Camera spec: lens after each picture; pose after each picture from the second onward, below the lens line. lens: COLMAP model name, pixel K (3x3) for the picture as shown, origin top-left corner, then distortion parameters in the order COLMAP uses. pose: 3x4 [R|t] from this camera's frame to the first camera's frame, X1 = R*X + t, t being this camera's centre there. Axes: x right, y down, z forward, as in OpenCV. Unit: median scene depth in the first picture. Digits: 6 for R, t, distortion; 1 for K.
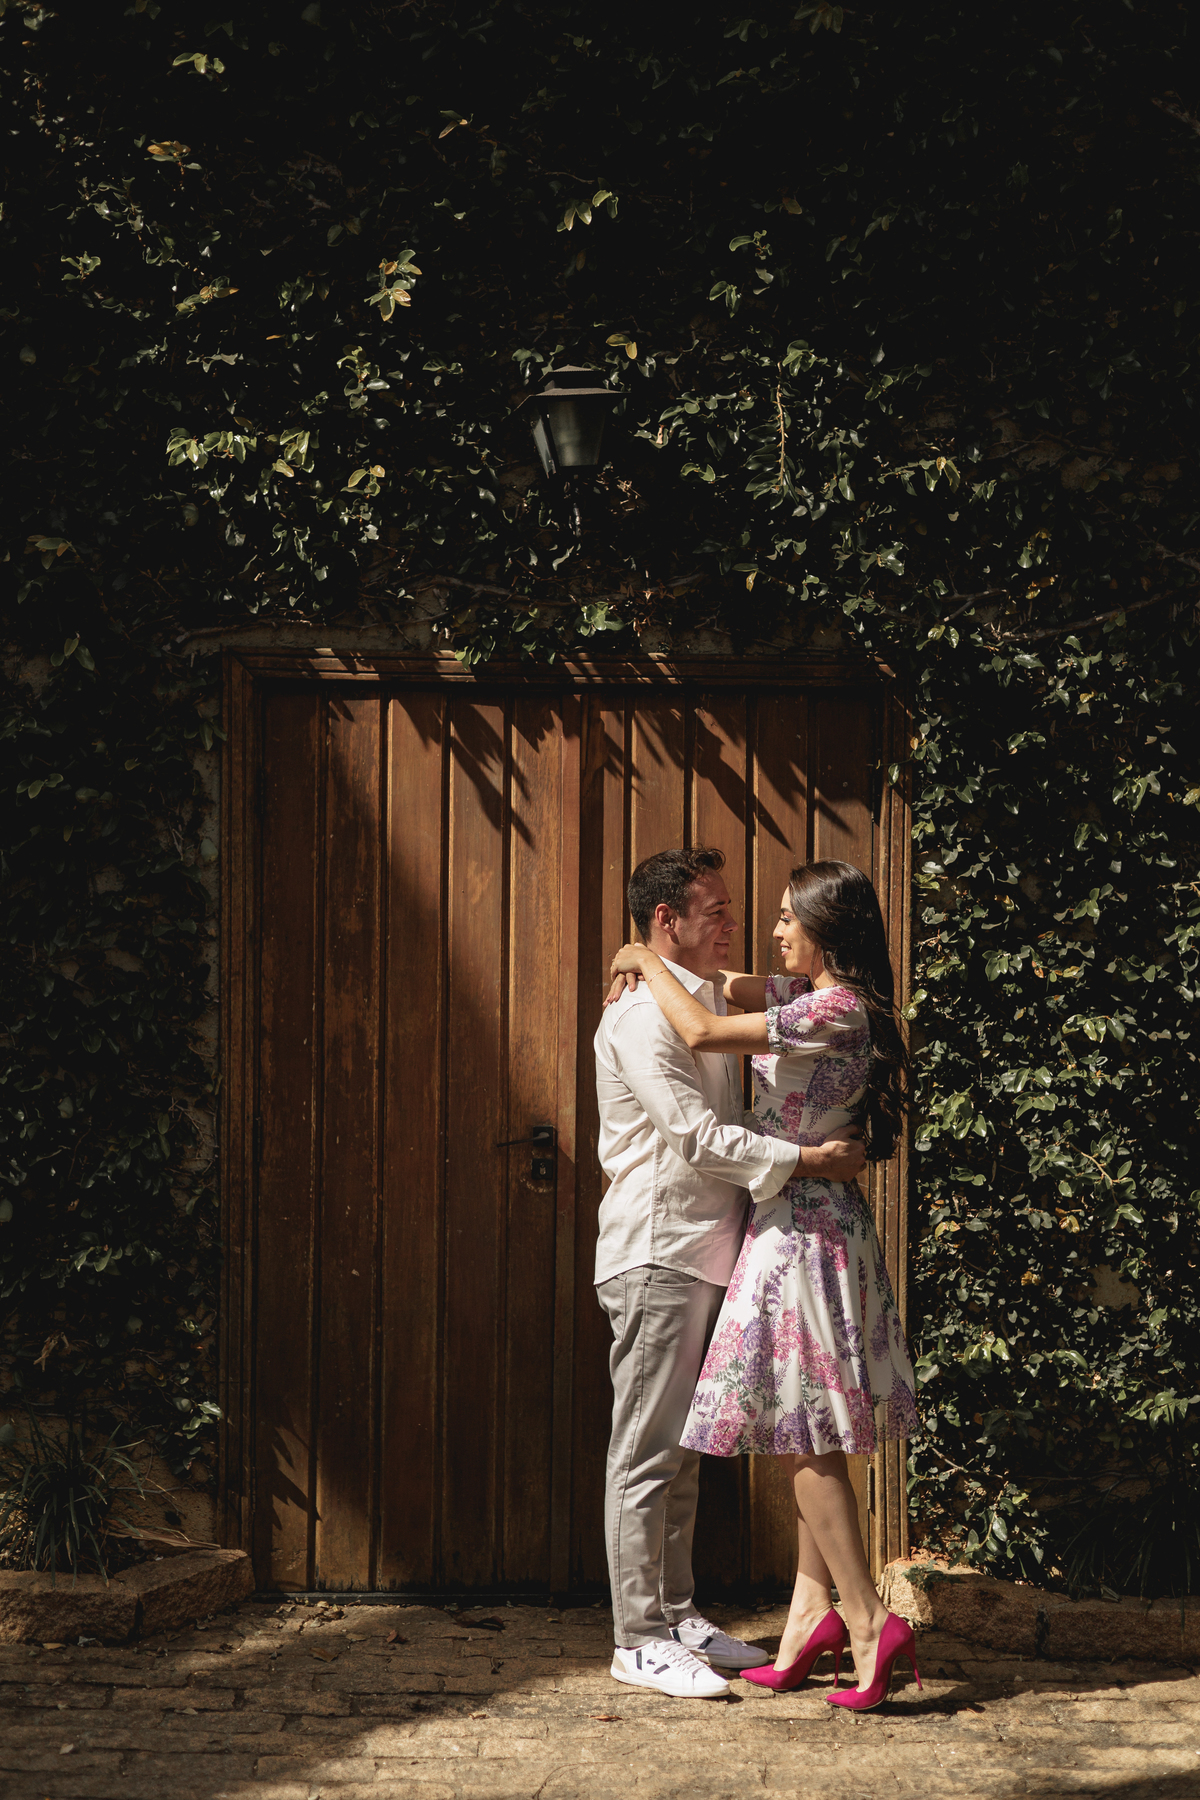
lens RADIAL K [[2721.3, 0, 573.4], [0, 2721.3, 906.4], [0, 0, 1]] dist [0.024780, 0.041789]
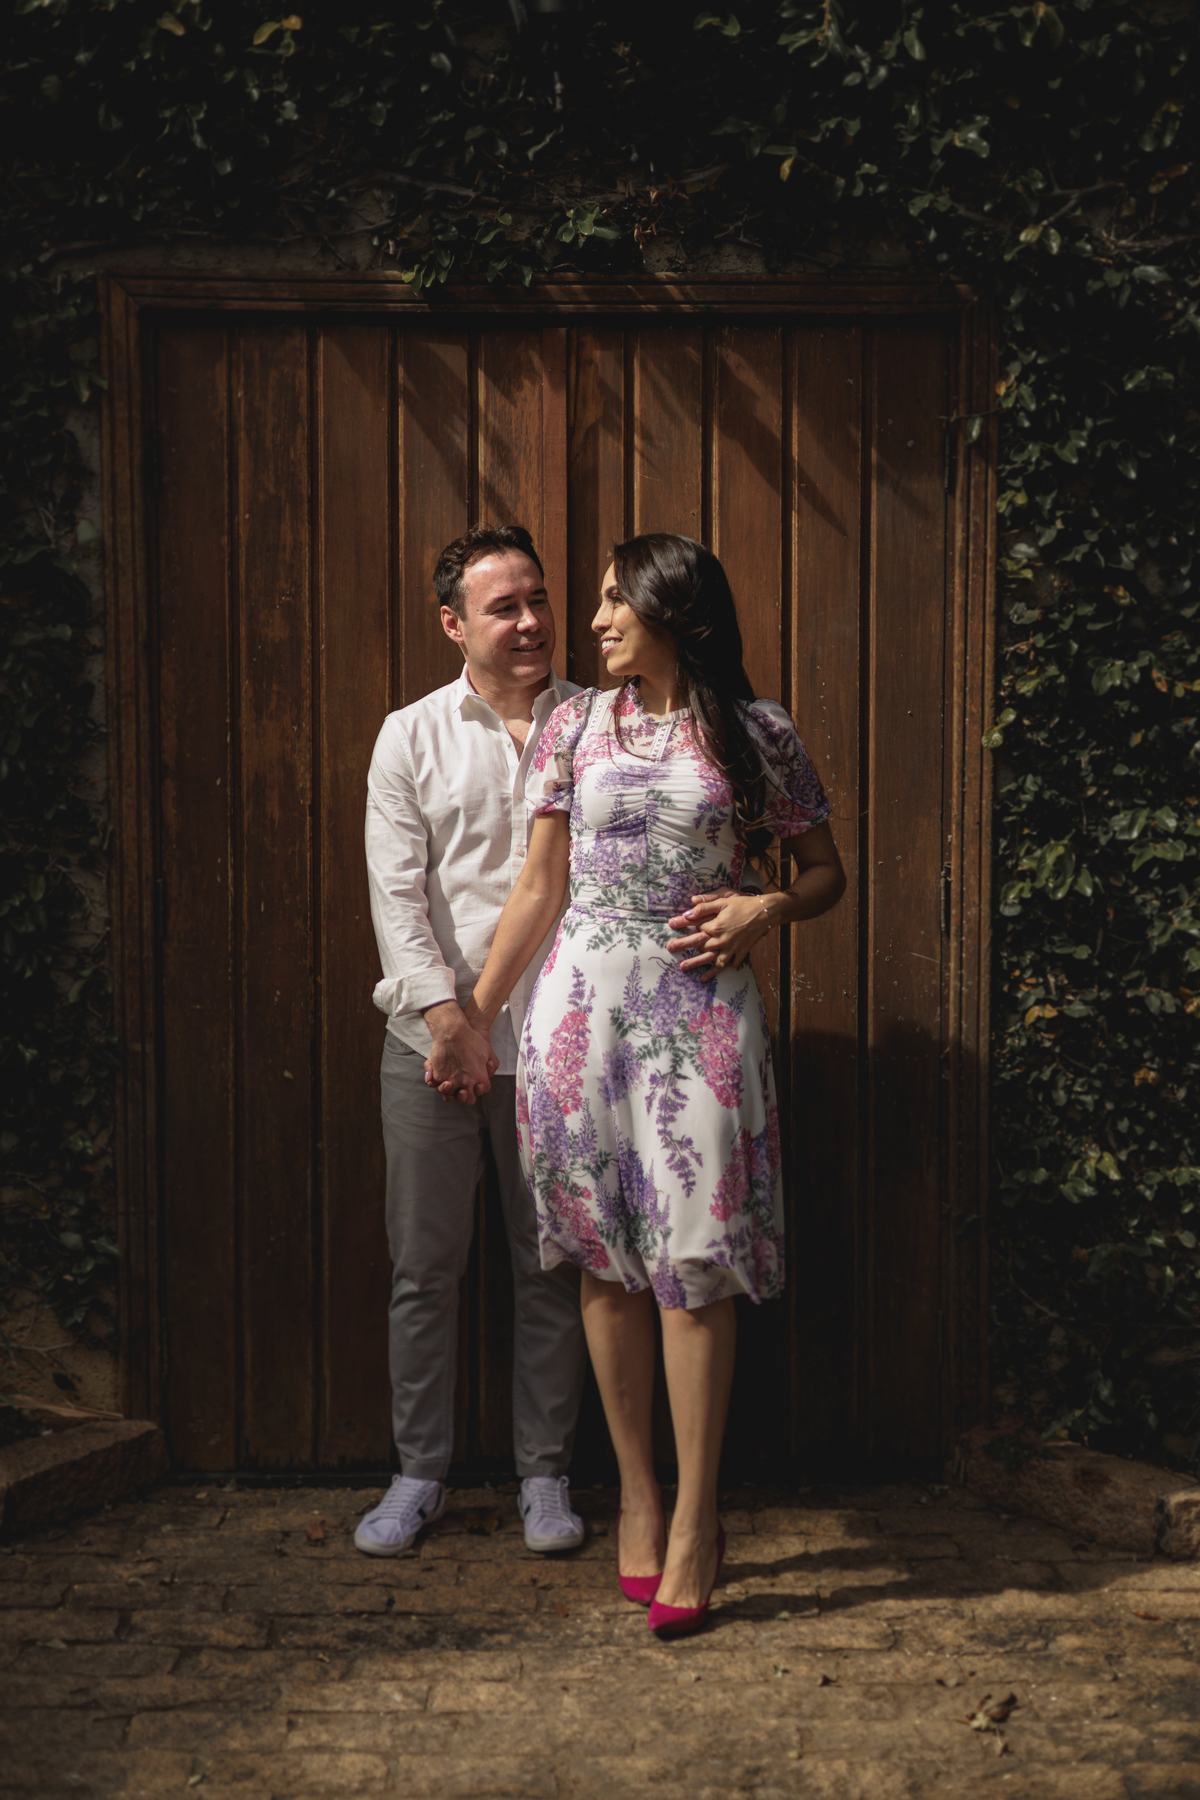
lens RADIAL K [[2641.6, 0, 600.0], [0, 2641.6, 900.0], [0, 0, 1]] dist [0.035145, 0.007003]
pose [[0.999863, -0.006985, -0.015026, 0.022229], [0.008036, 0.997441, 0.071039, 0.030550], [0.014491, -0.071150, 0.997360, 0.242804]]
